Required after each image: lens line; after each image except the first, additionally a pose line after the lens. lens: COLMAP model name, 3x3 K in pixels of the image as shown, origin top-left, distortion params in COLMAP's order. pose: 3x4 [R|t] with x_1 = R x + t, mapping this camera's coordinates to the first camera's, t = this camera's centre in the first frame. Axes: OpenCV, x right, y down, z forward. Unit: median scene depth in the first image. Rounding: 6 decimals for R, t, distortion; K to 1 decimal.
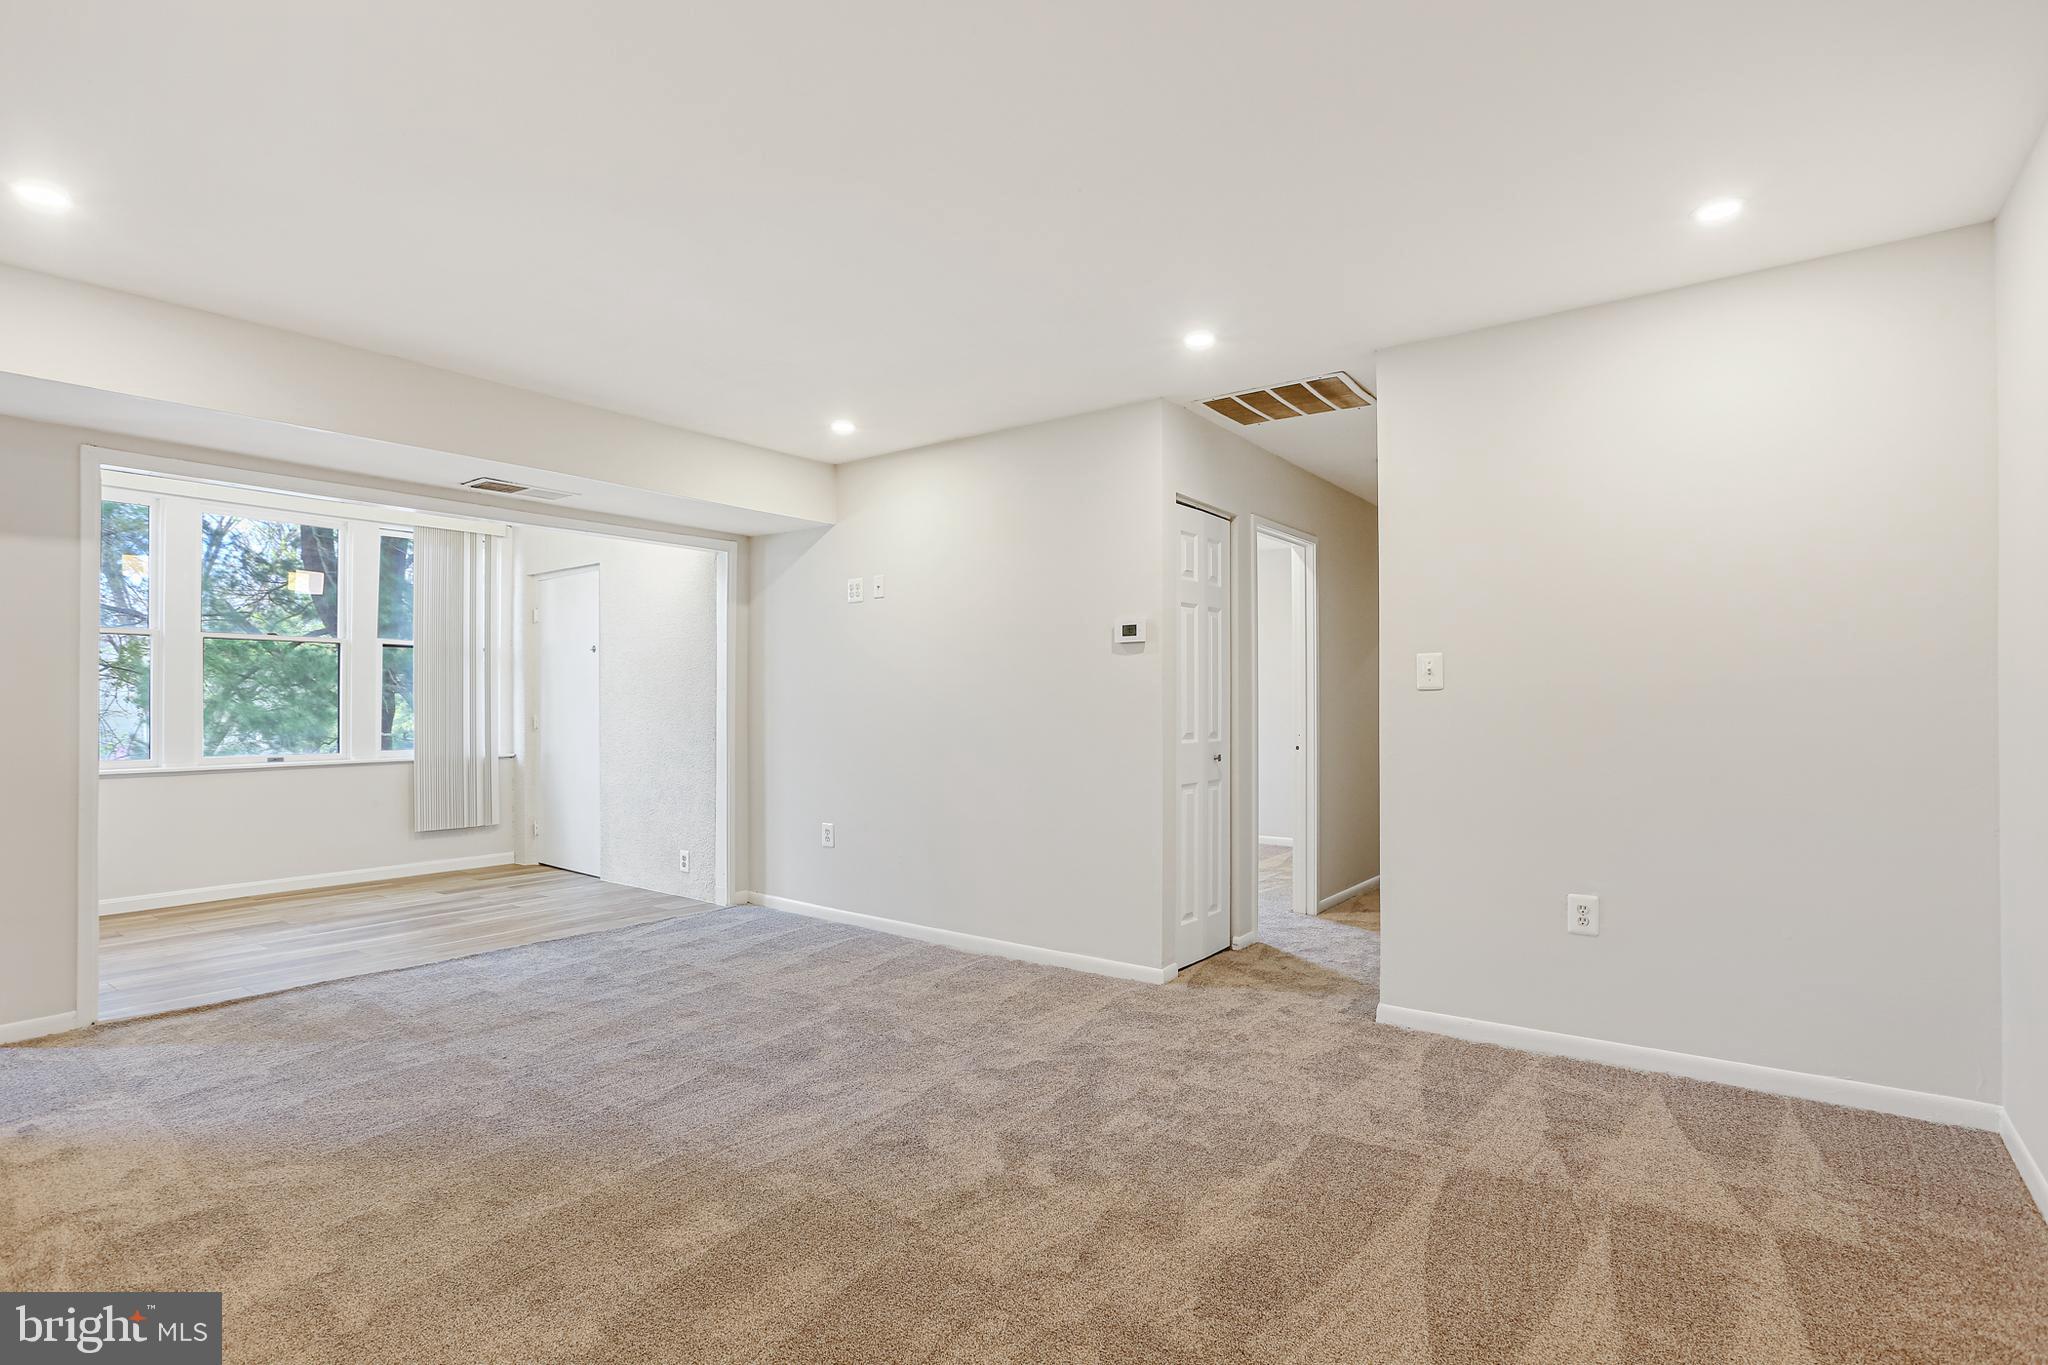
lens RADIAL K [[1006.7, 0, 1024.4], [0, 1006.7, 698.0], [0, 0, 1]] dist [-0.000406, 0.000003]
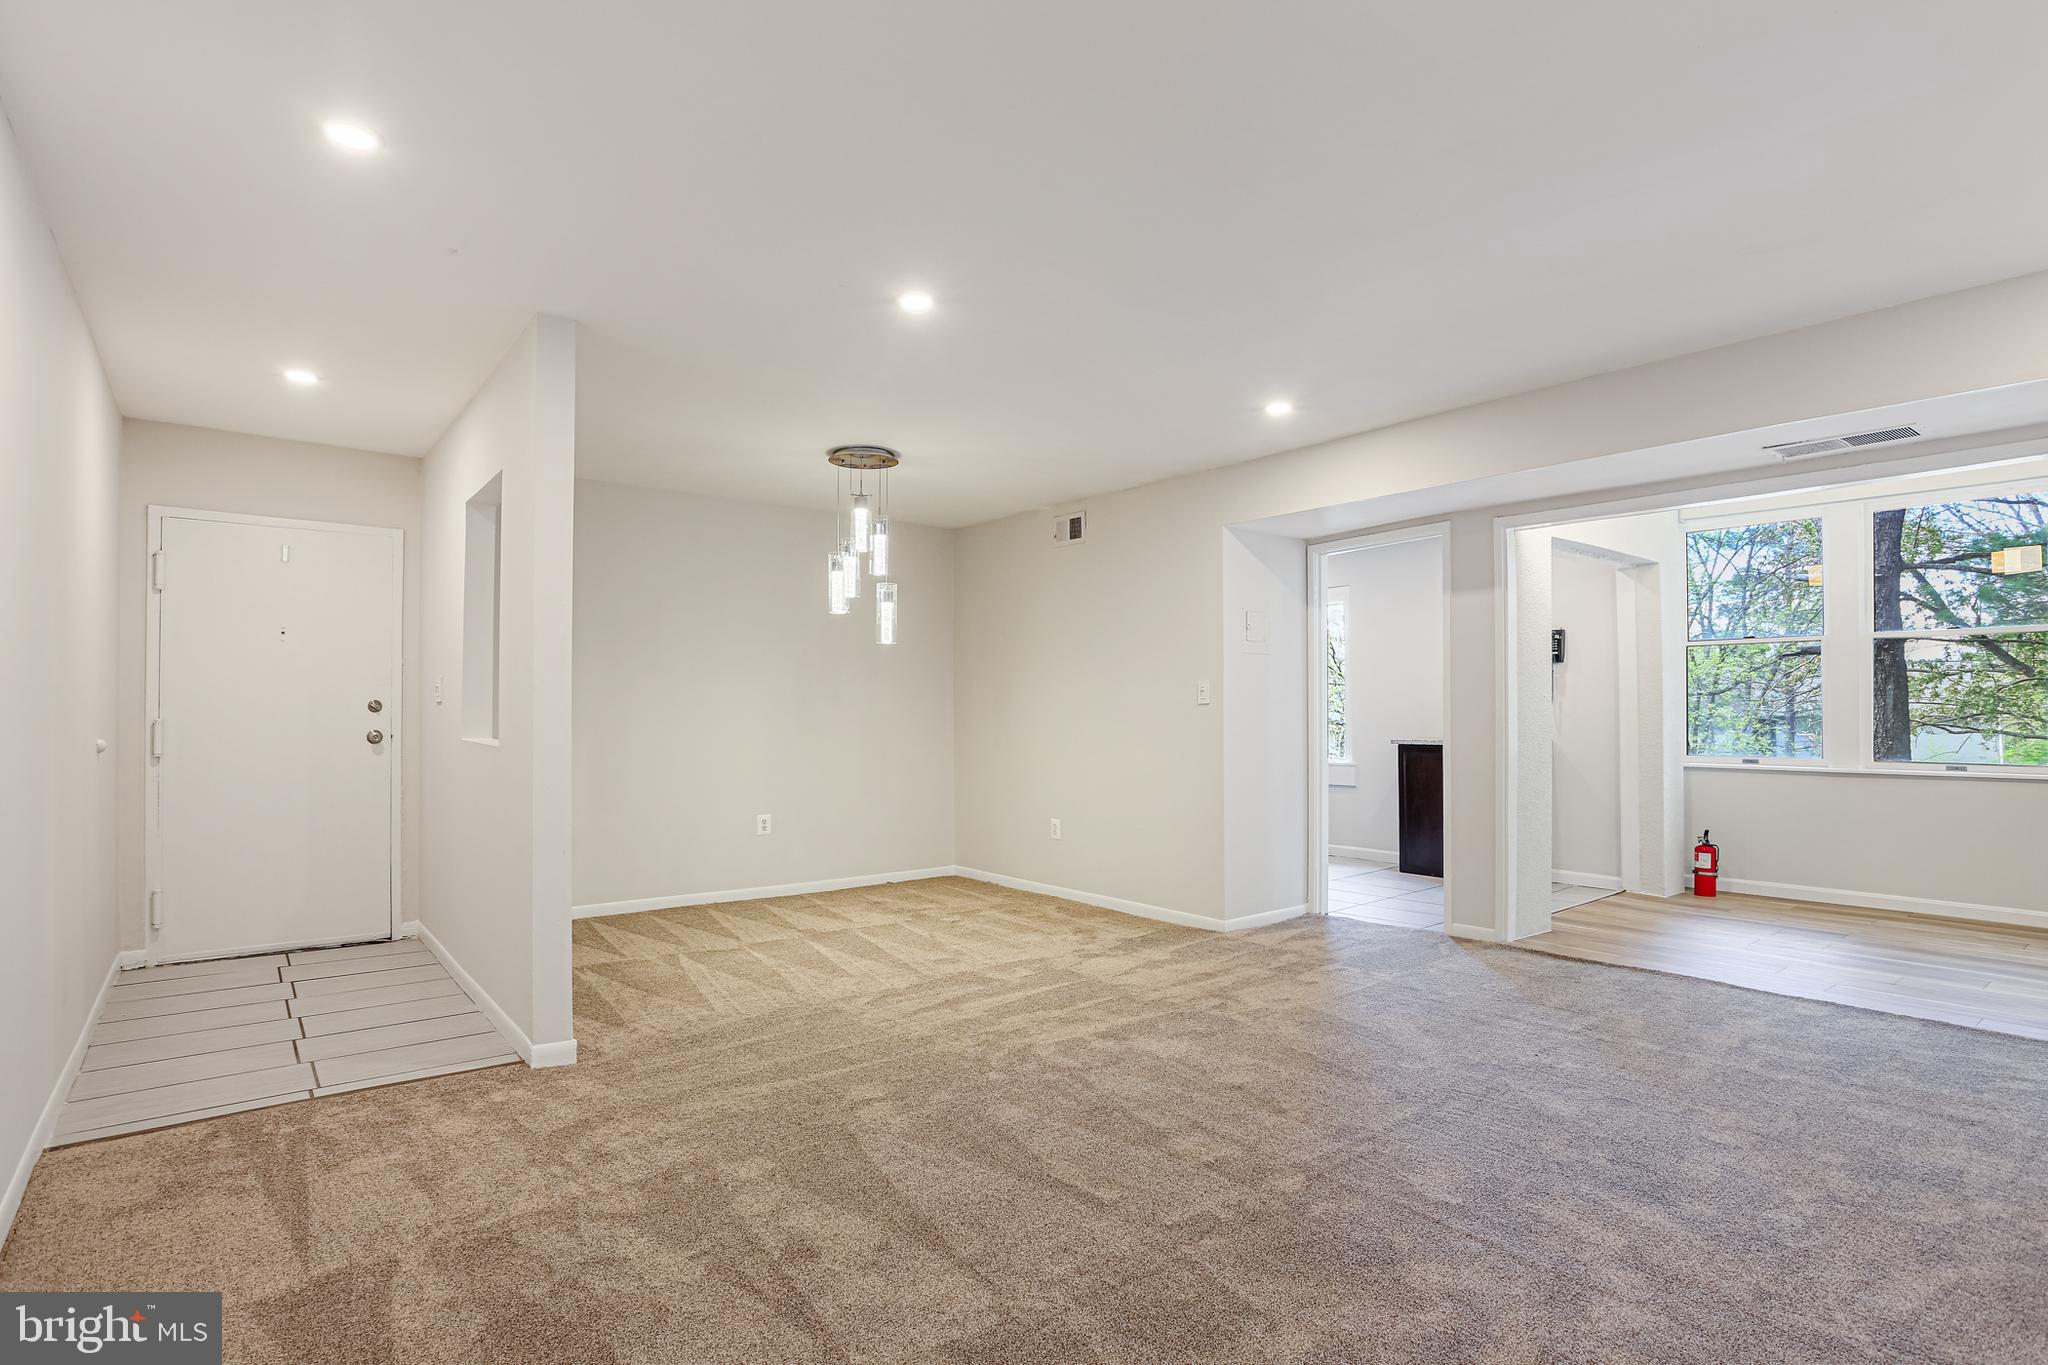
lens RADIAL K [[1006.7, 0, 1024.4], [0, 1006.7, 698.0], [0, 0, 1]] dist [-0.000406, 0.000003]
pose [[-0.258184, -0.009245, -0.966051, 0.421122], [0.008715, 0.999891, -0.011898, 0.002807], [0.966056, -0.011491, -0.258076, 0.550267]]
